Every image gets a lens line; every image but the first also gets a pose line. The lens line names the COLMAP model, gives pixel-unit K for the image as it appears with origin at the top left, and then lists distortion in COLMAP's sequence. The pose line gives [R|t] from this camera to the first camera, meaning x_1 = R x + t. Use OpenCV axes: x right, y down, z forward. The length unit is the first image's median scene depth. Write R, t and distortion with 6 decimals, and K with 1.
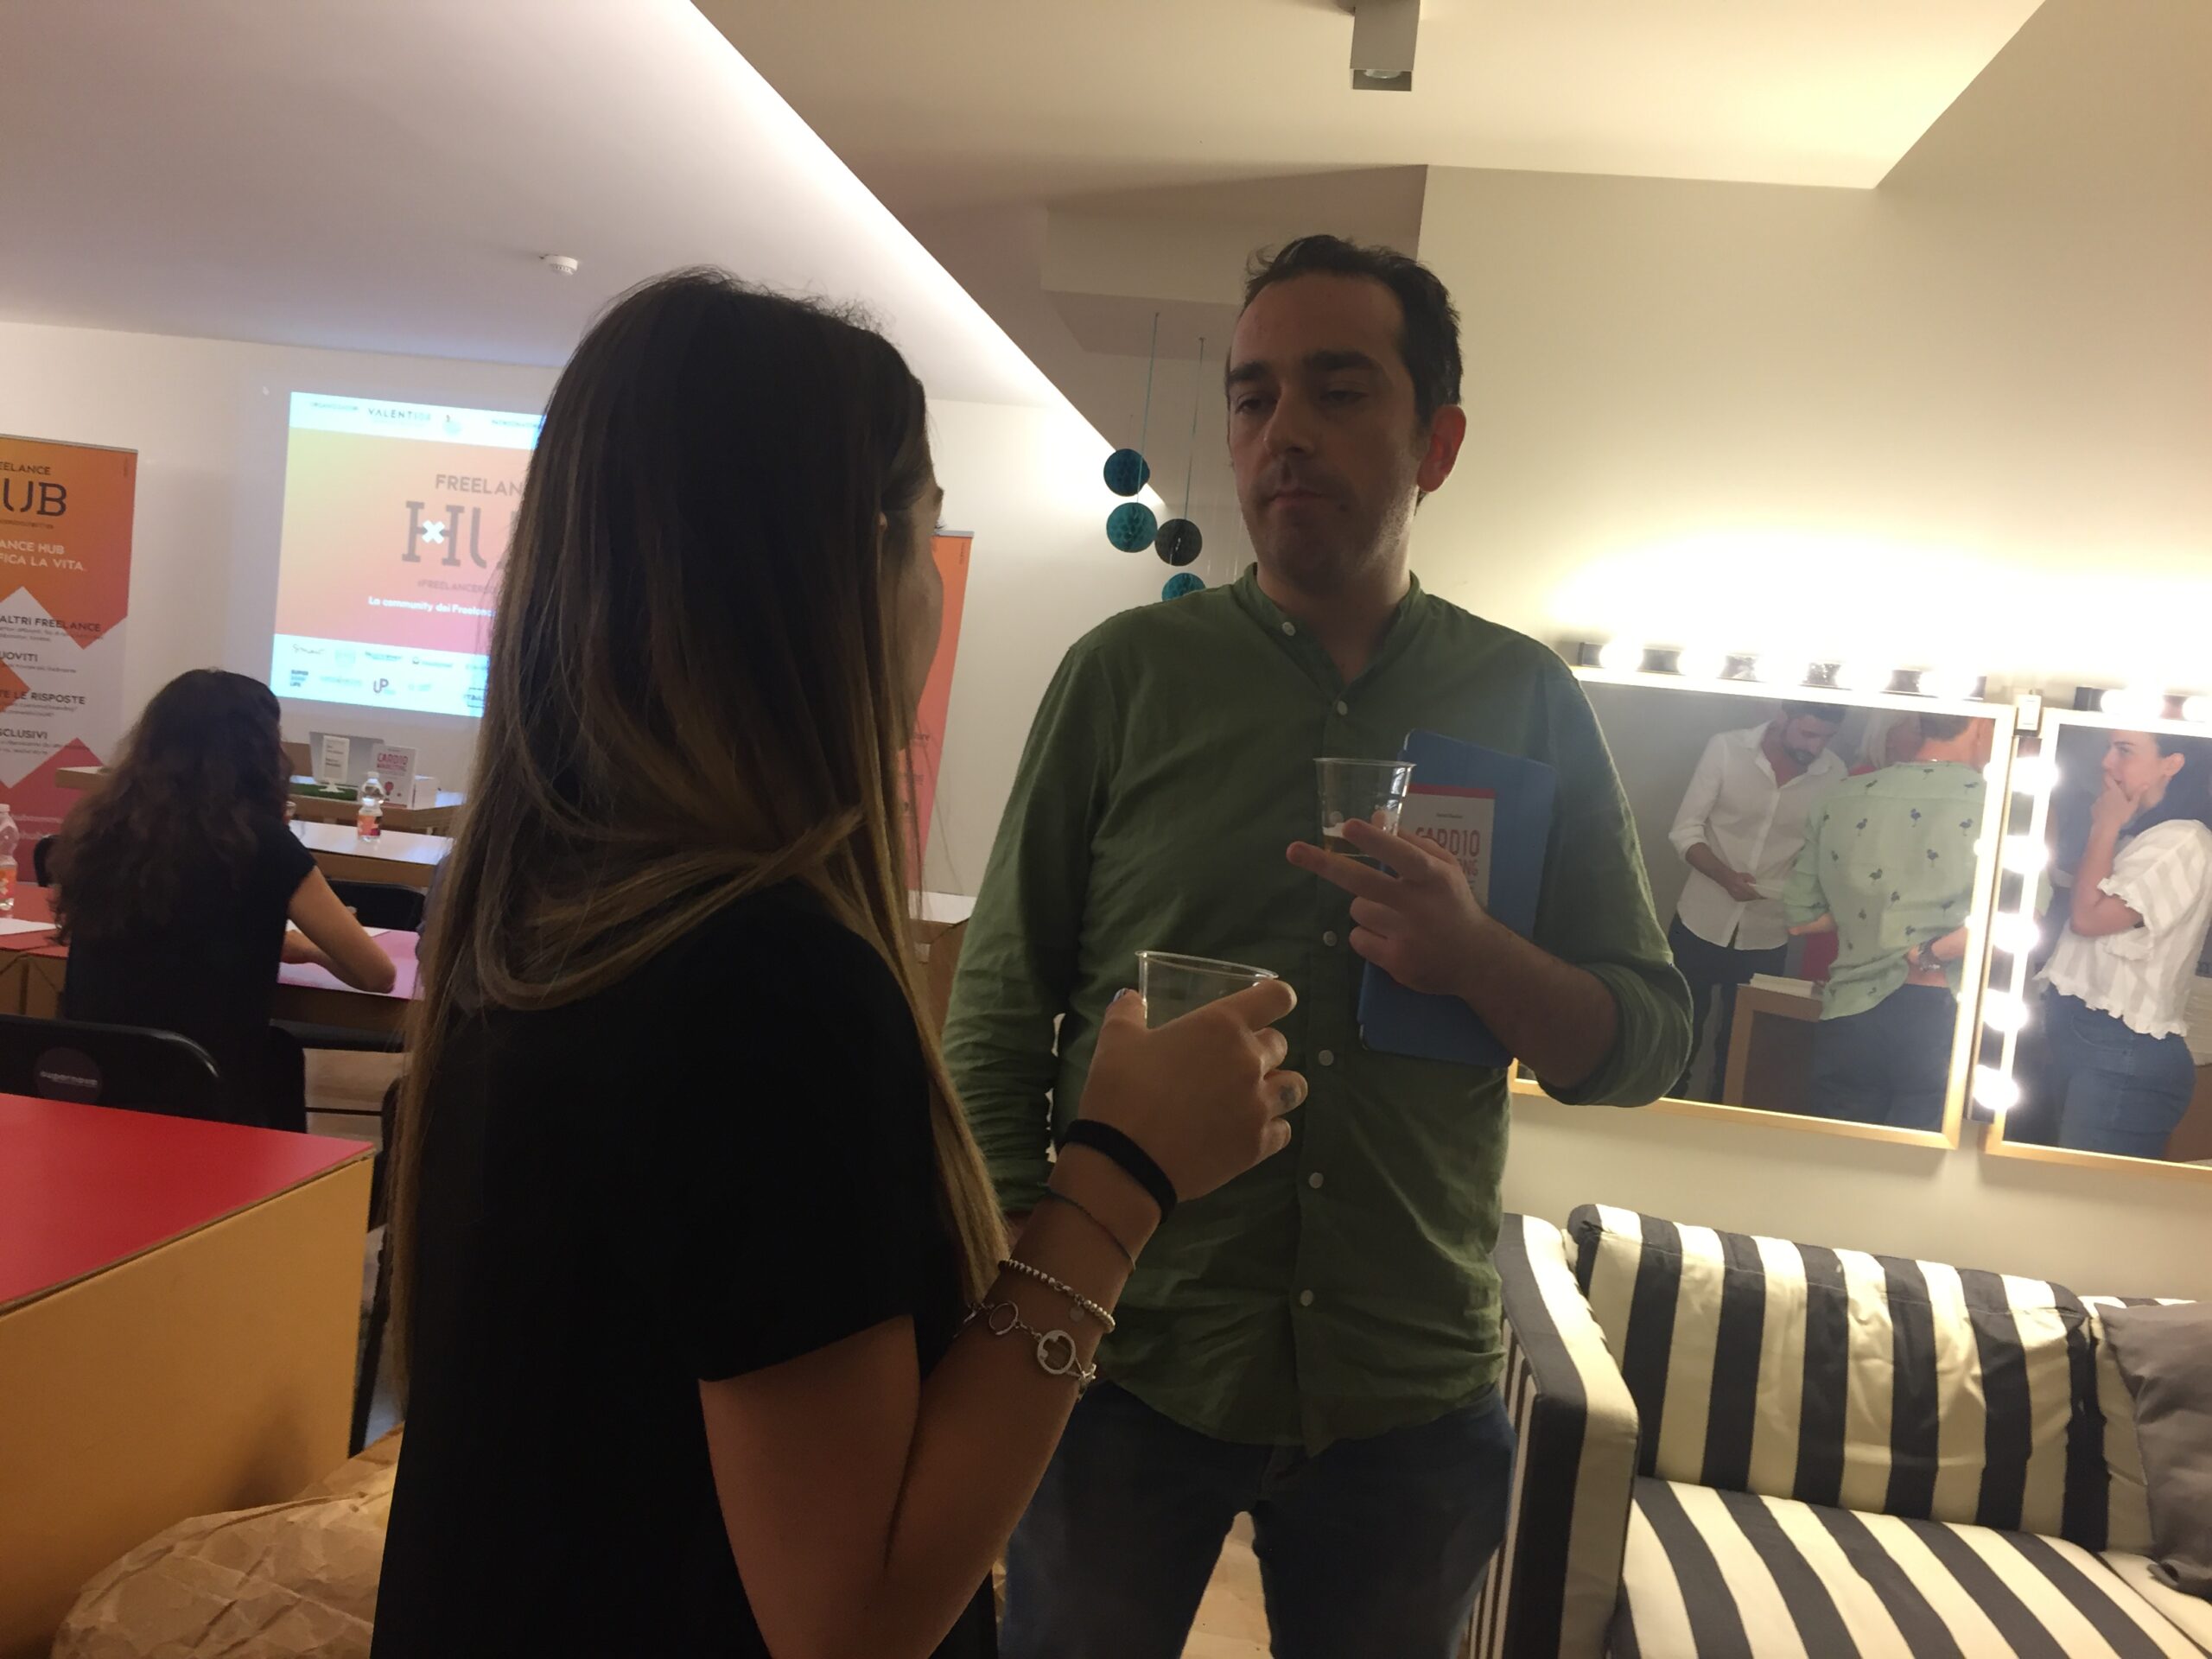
lens RADIAL K [[1886.2, 0, 1107.1], [0, 1886.2, 818.4], [0, 0, 1]] dist [0.082204, -0.120450]
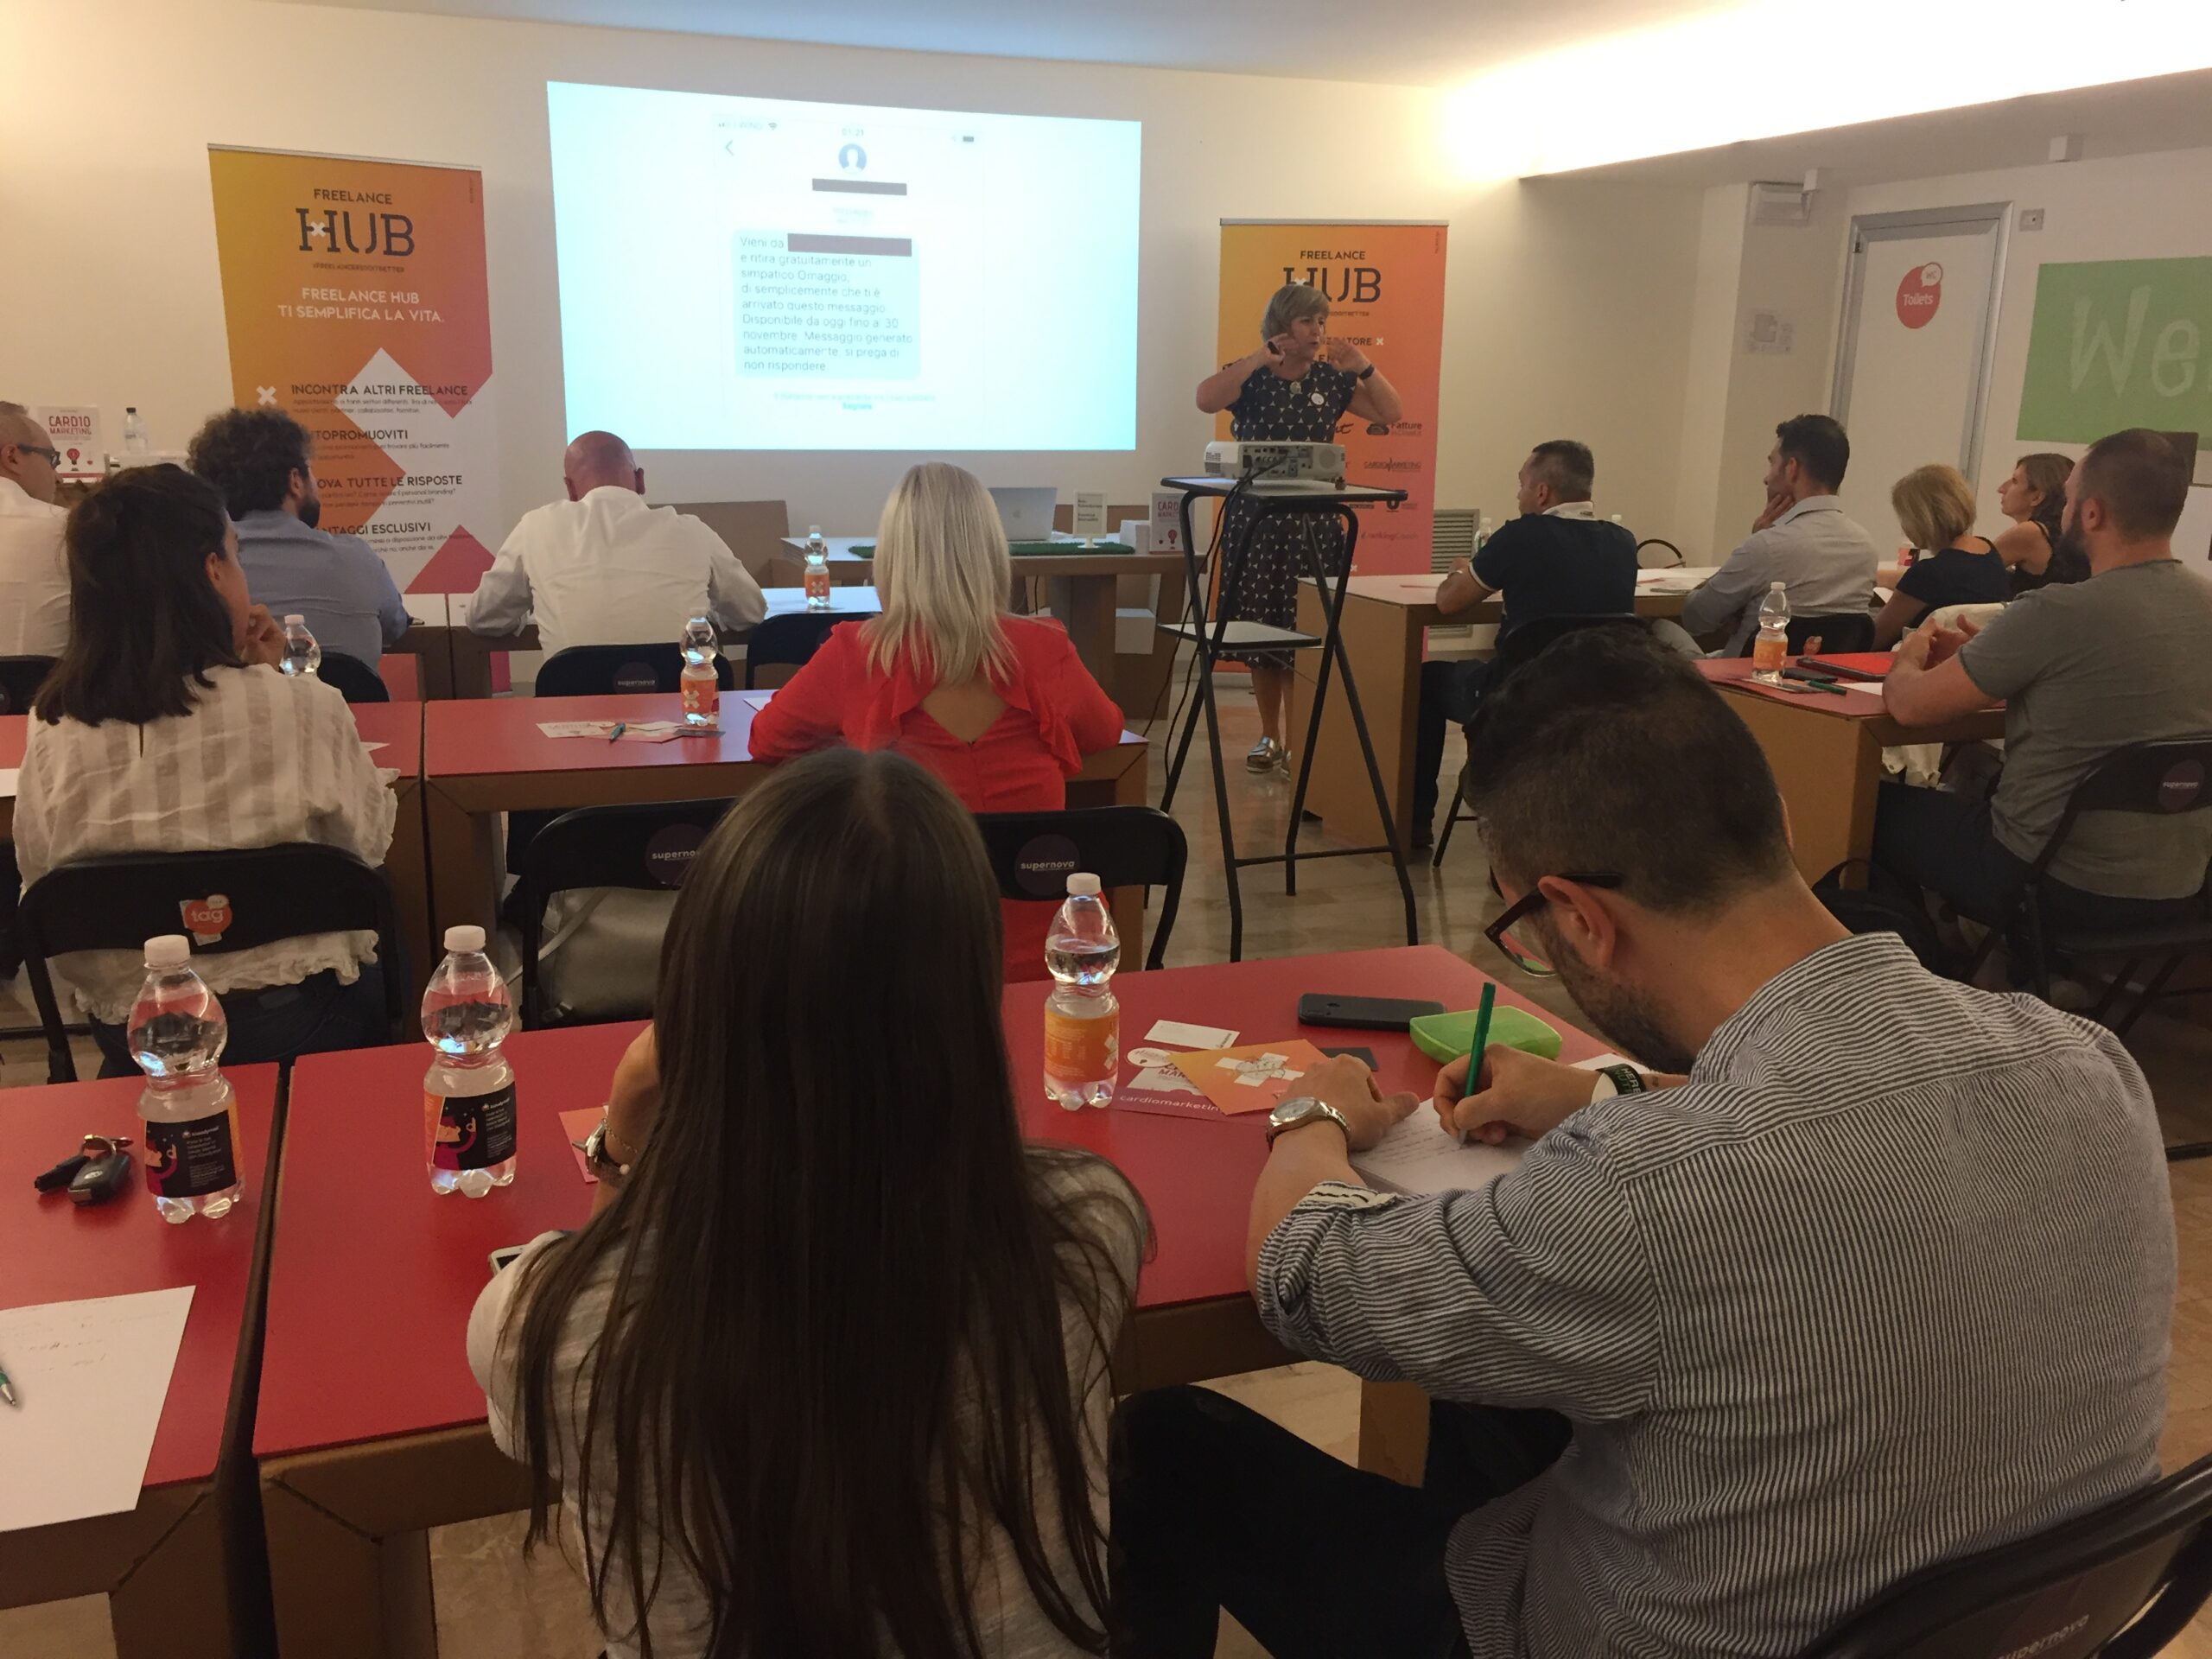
lens RADIAL K [[1893.6, 0, 1103.6], [0, 1893.6, 822.5], [0, 0, 1]] dist [0.089702, -0.123718]
pose [[0.880007, -0.191439, 0.434671, -0.687894], [0.099997, 0.969337, 0.224471, -0.076964], [-0.464315, -0.154070, 0.872166, 0.103156]]
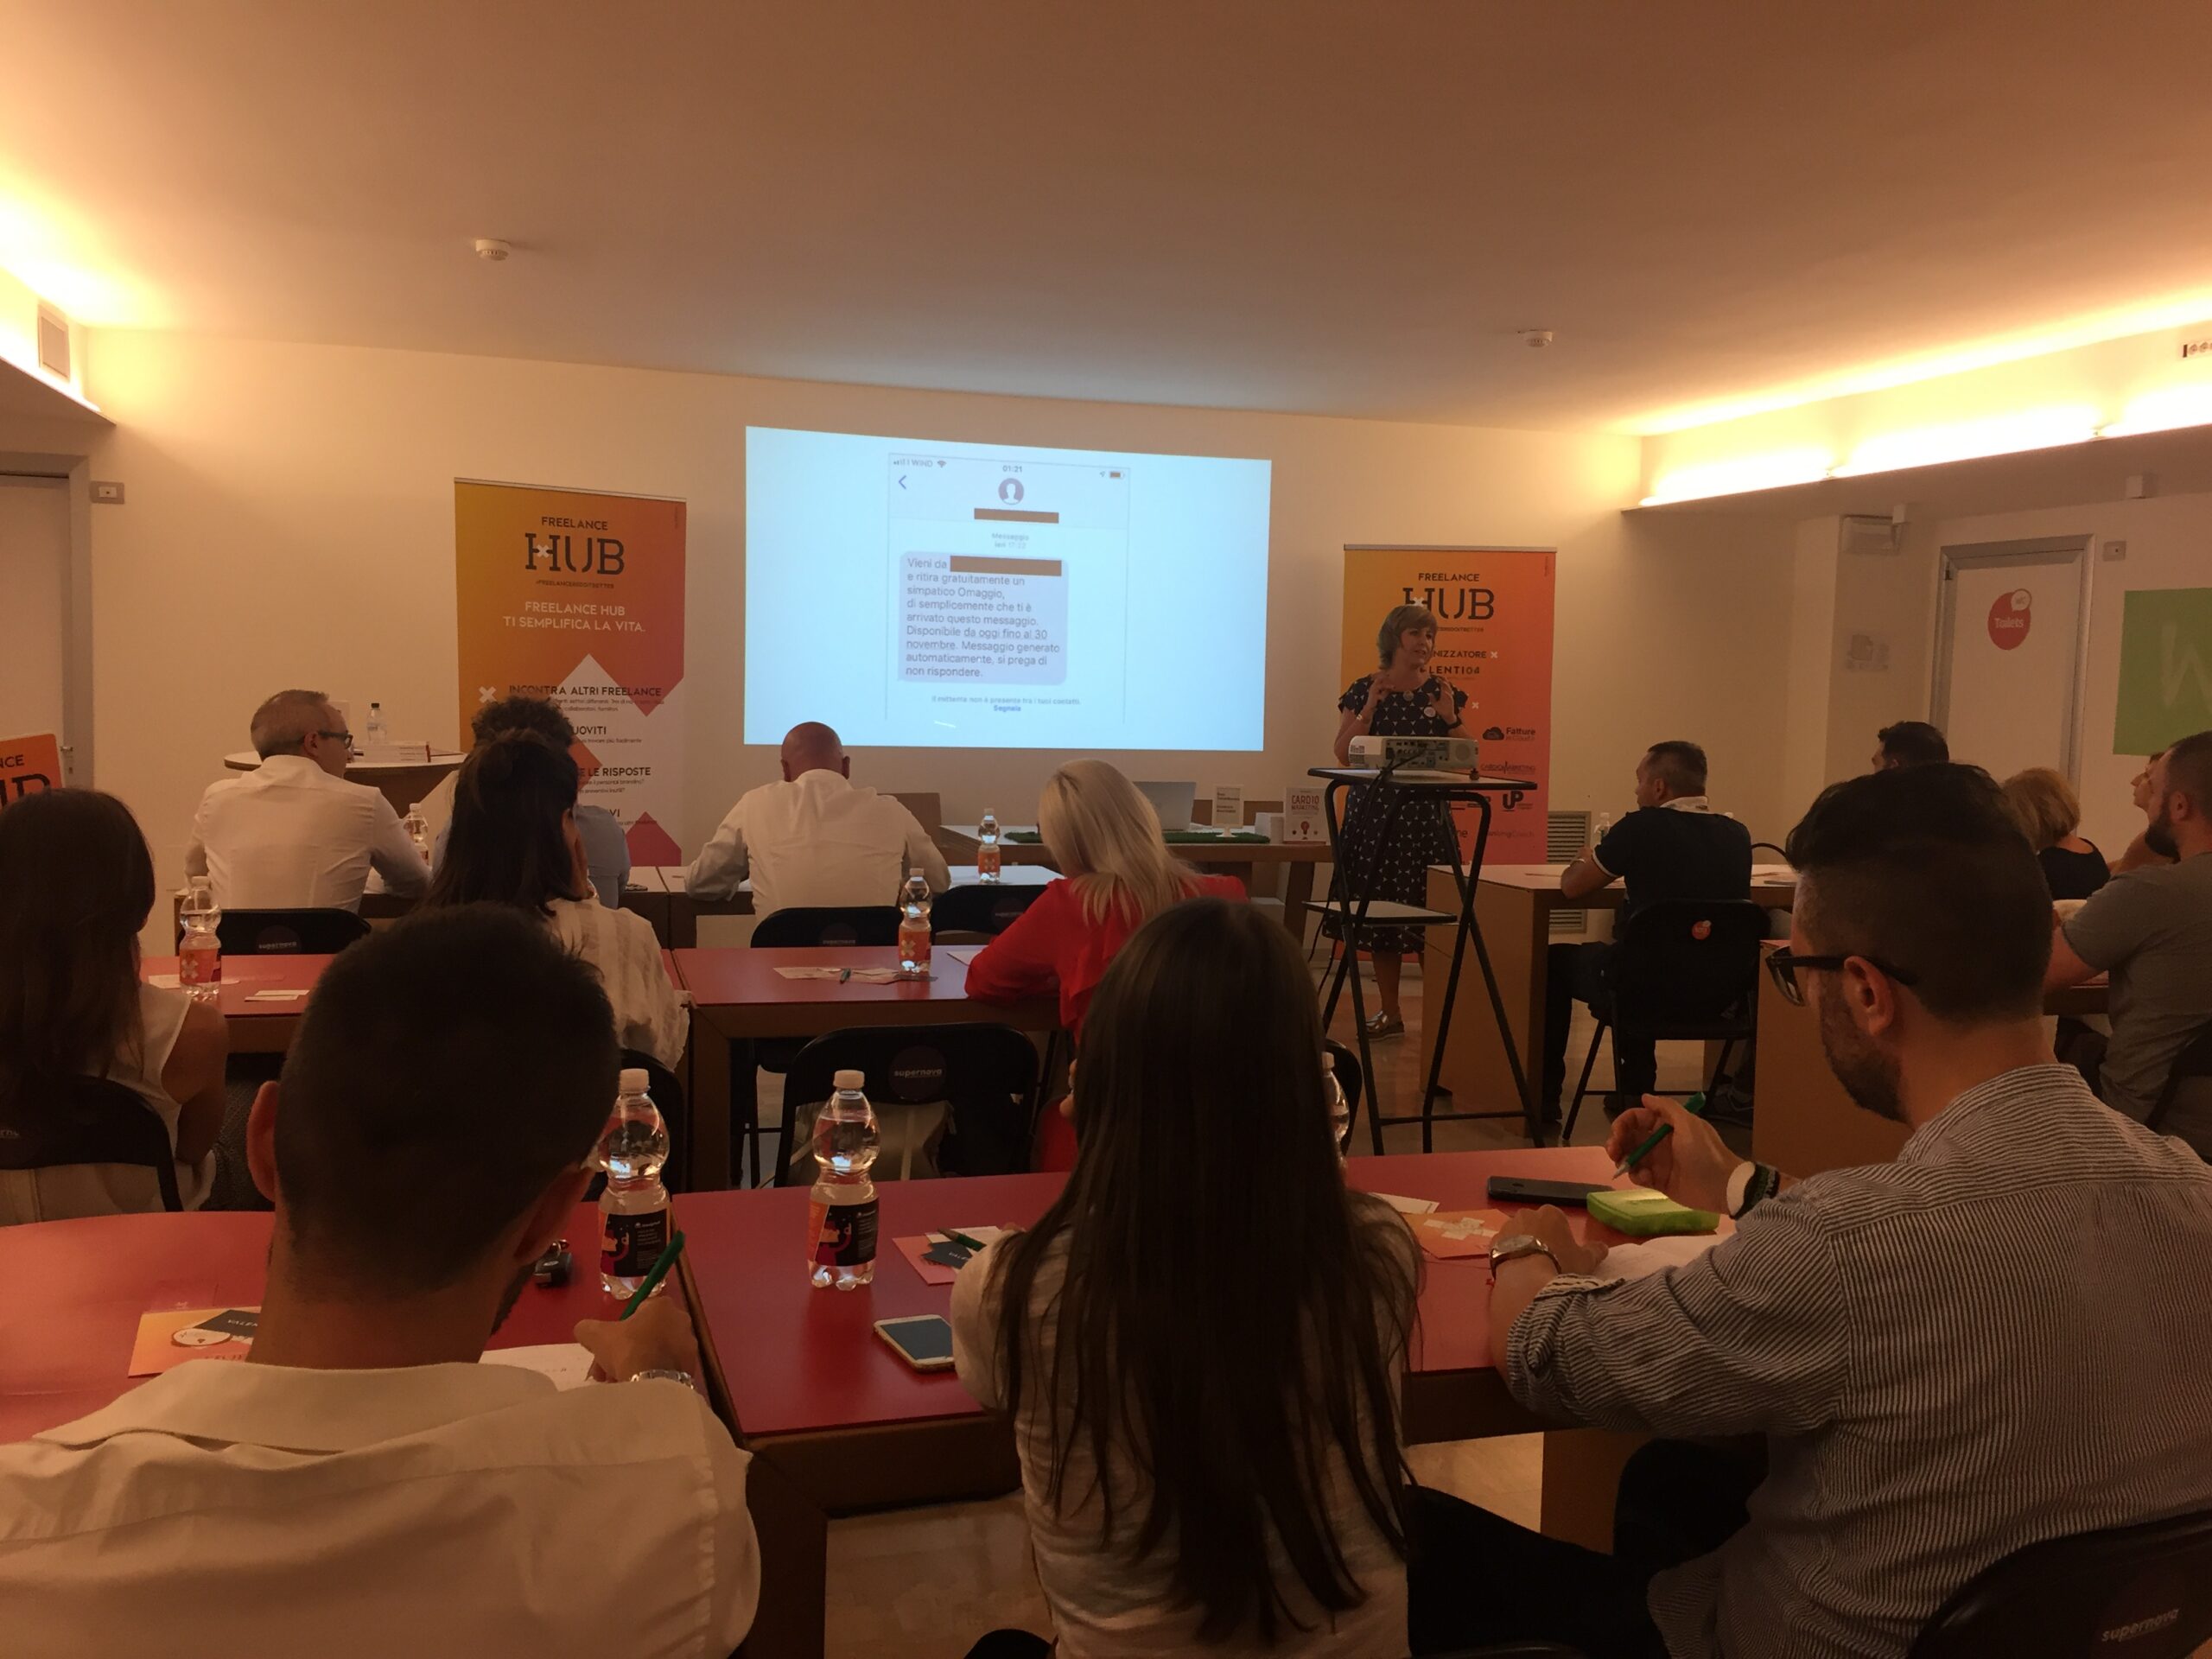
lens RADIAL K [[1896.9, 0, 1103.5], [0, 1896.9, 818.8], [0, 0, 1]] dist [0.054781, -0.011231]
pose [[0.904118, -0.106650, 0.413759, -0.726167], [0.090093, 0.994161, 0.059388, -0.074271], [-0.417677, -0.016417, 0.908447, 0.067909]]
